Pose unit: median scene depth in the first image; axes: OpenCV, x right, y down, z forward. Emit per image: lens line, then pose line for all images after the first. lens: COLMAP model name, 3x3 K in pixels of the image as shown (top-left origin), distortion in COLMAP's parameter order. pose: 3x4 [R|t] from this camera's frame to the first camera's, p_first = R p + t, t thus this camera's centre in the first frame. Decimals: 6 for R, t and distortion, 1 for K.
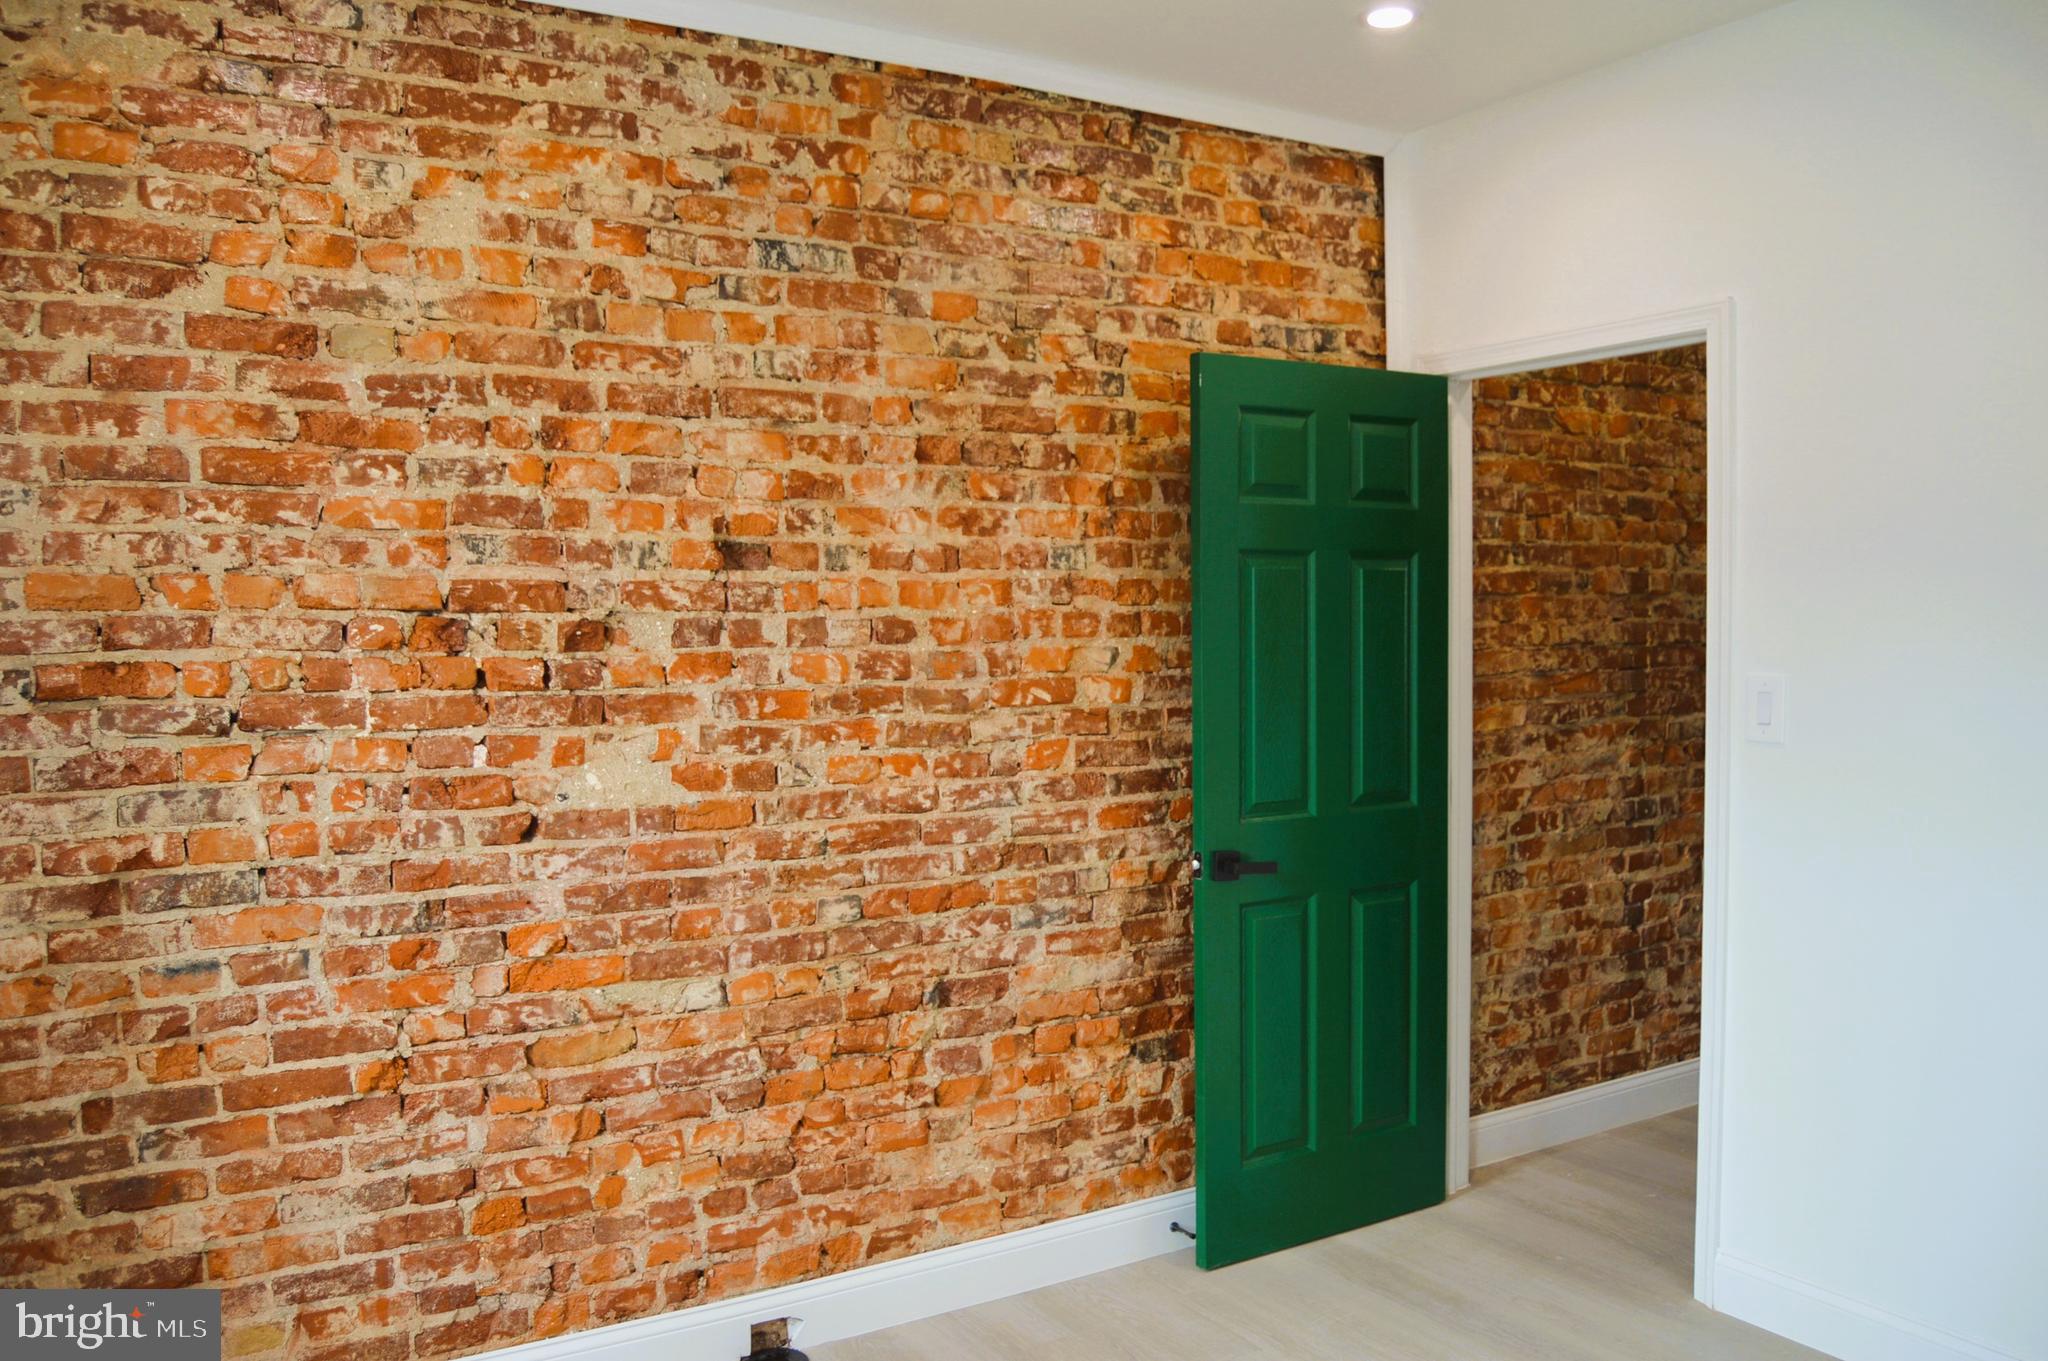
lens RADIAL K [[1640.1, 0, 1024.0], [0, 1640.1, 680.5], [0, 0, 1]] dist [-0.101733, 0.043310]
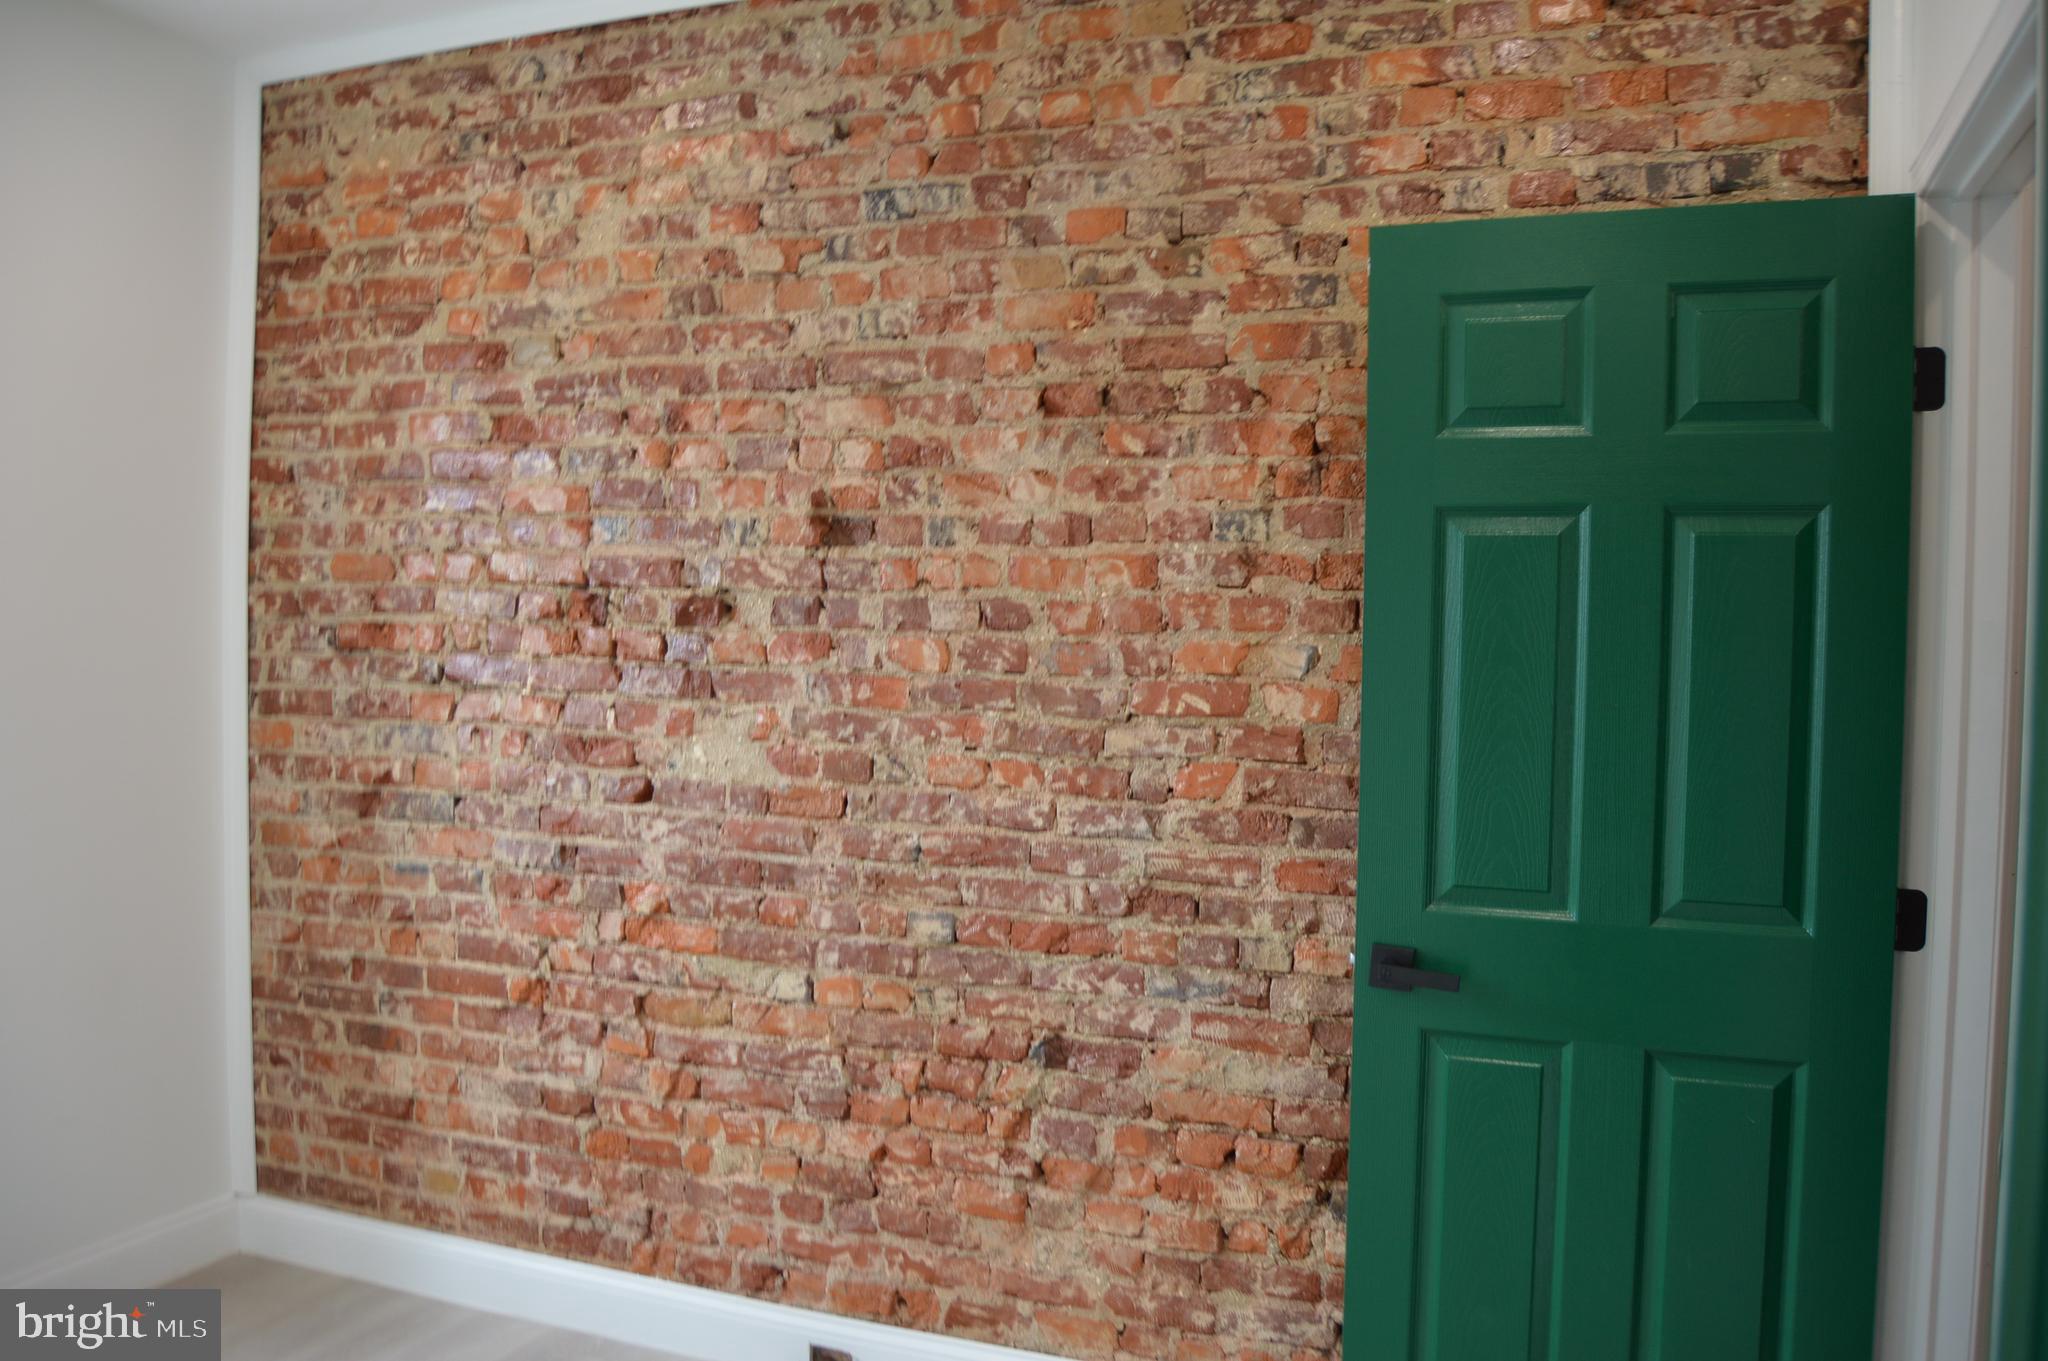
lens RADIAL K [[1627.3, 0, 1024.0], [0, 1627.3, 680.5], [0, 0, 1]] dist [-0.091199, 0.013377]
pose [[0.599380, 0.045336, -0.799180, 0.630049], [-0.054487, 0.998390, 0.015772, -0.010681], [0.798608, 0.034091, 0.600885, 0.514528]]
